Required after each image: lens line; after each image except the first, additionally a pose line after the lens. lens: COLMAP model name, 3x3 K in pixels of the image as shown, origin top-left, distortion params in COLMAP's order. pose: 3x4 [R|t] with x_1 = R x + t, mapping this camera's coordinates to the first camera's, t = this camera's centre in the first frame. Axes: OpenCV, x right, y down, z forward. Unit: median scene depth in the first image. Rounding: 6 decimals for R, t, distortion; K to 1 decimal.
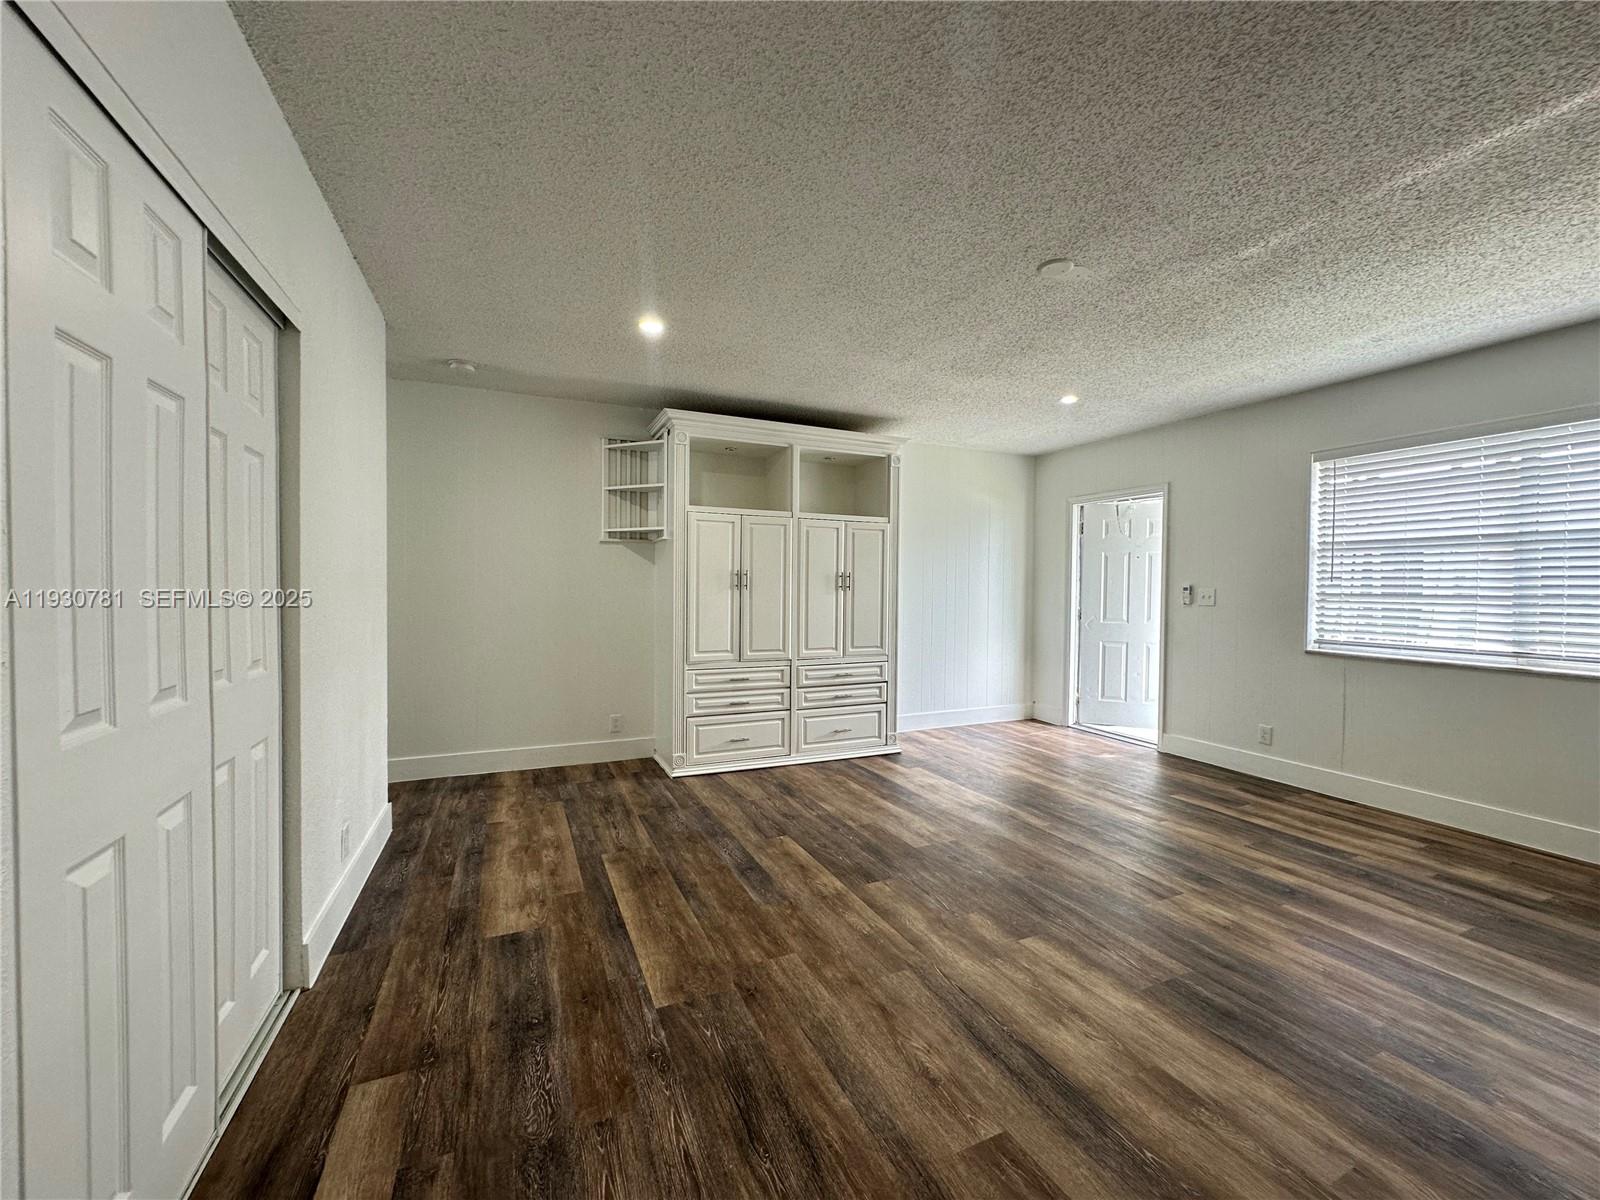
lens RADIAL K [[637.0, 0, 798.3], [0, 637.0, 598.8], [0, 0, 1]] dist [-0.000968, 0.000065]
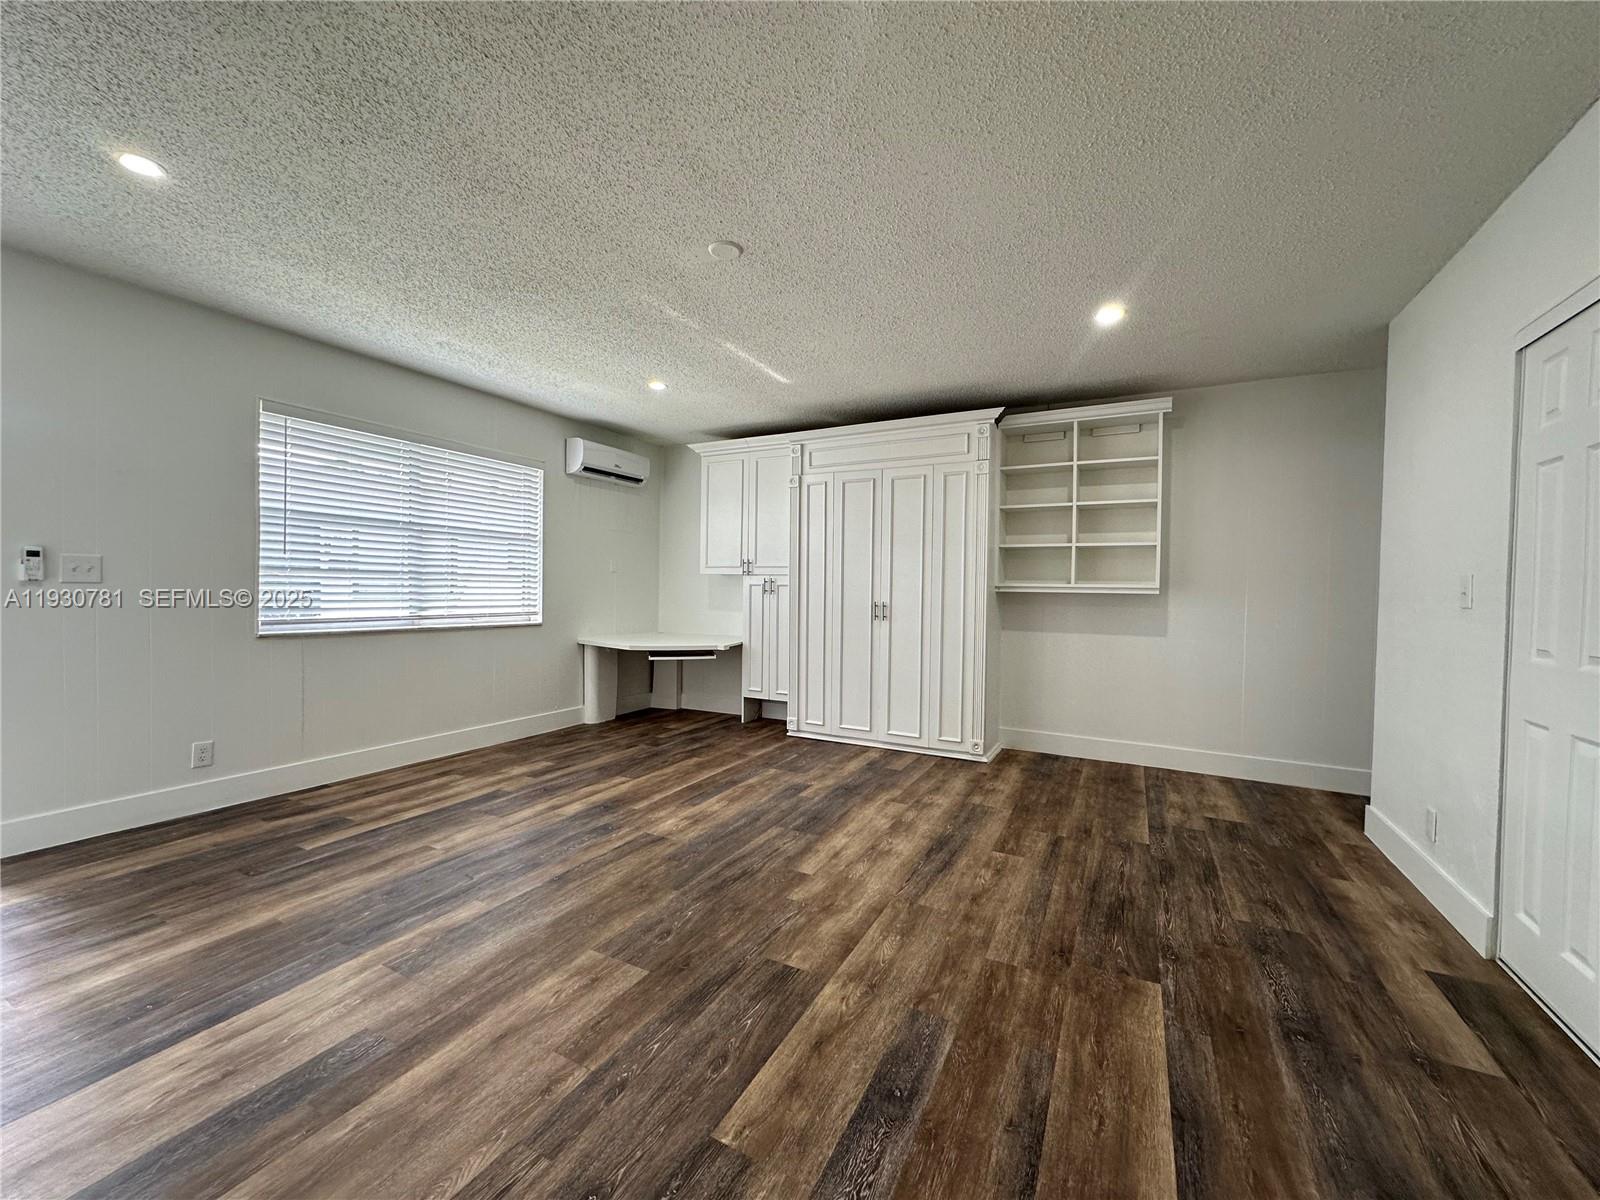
lens RADIAL K [[637.9, 0, 799.1], [0, 637.9, 598.9], [0, 0, 1]] dist [-0.003331, 0.000900]
pose [[-0.617655, -0.035003, 0.785670, -0.411625], [-0.011820, 0.999309, 0.035229, -0.006114], [-0.786360, 0.012472, -0.617642, 1.322183]]
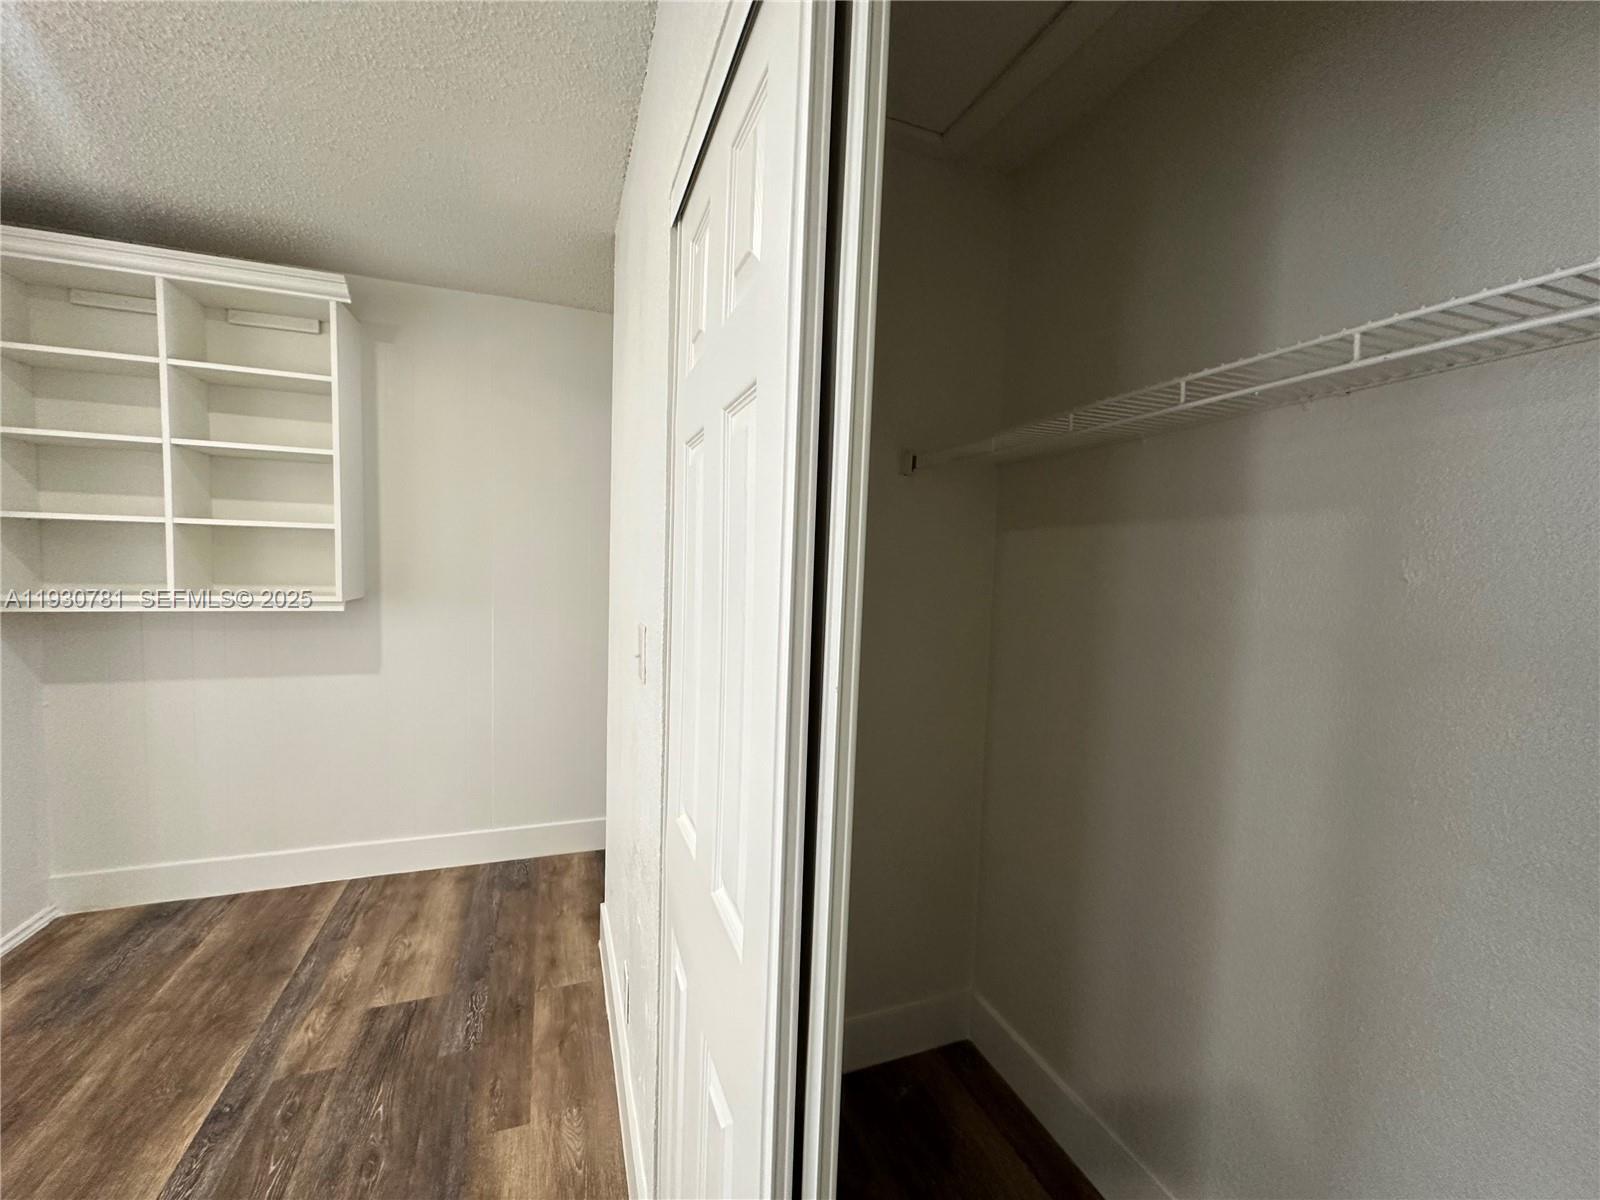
lens RADIAL K [[639.9, 0, 796.9], [0, 639.9, 599.2], [0, 0, 1]] dist [-0.005440, 0.000888]
pose [[-0.997568, -0.042026, 0.055609, -0.442014], [-0.037814, 0.996485, 0.074750, -0.077038], [-0.058555, 0.072466, -0.995651, 0.651416]]
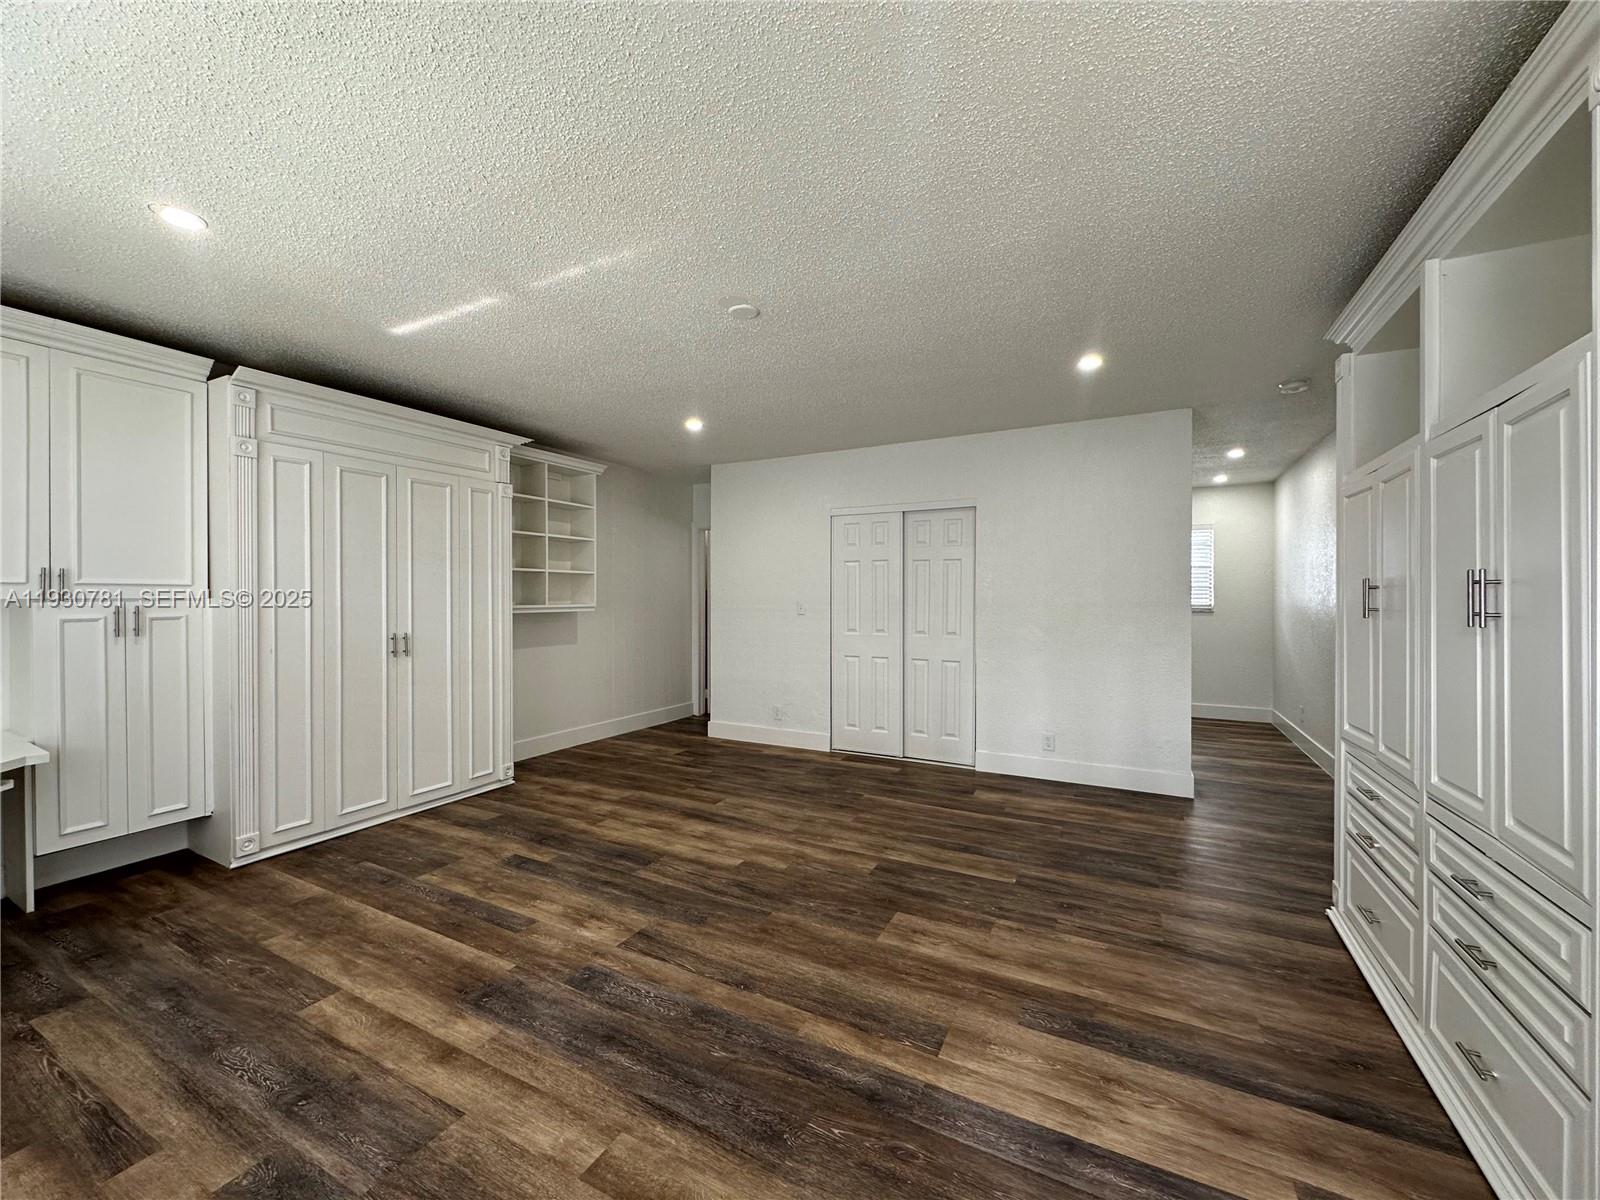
lens RADIAL K [[637.5, 0, 799.2], [0, 637.5, 599.2], [0, 0, 1]] dist [-0.003556, 0.000955]
pose [[-0.784131, -0.009257, -0.620526, 0.857061], [-0.018517, 0.999793, 0.008484, -0.037326], [0.620319, 0.018142, -0.784140, 1.648008]]
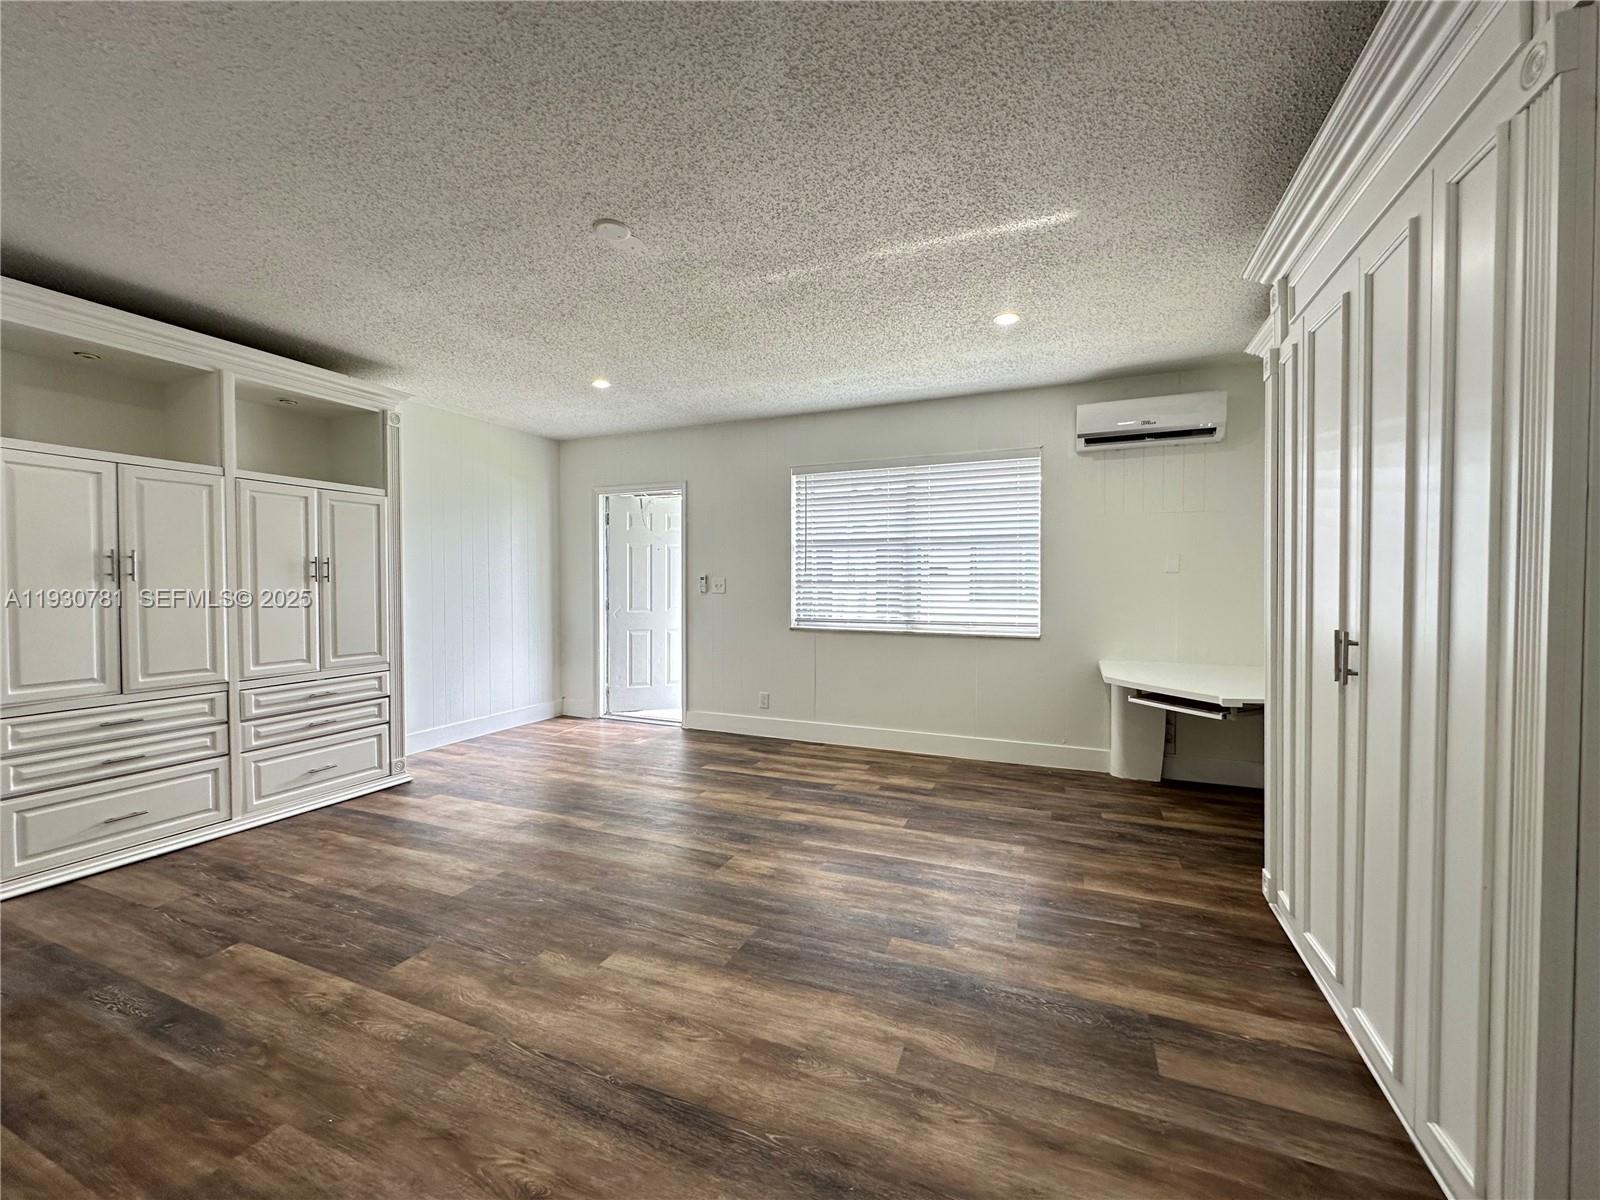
lens RADIAL K [[637.9, 0, 799.1], [0, 637.9, 598.9], [0, 0, 1]] dist [-0.003331, 0.000900]
pose [[0.734996, -0.024306, 0.677636, -0.034032], [0.017848, 0.999705, 0.016500, 0.007640], [-0.677836, -0.000033, 0.735213, 0.112140]]
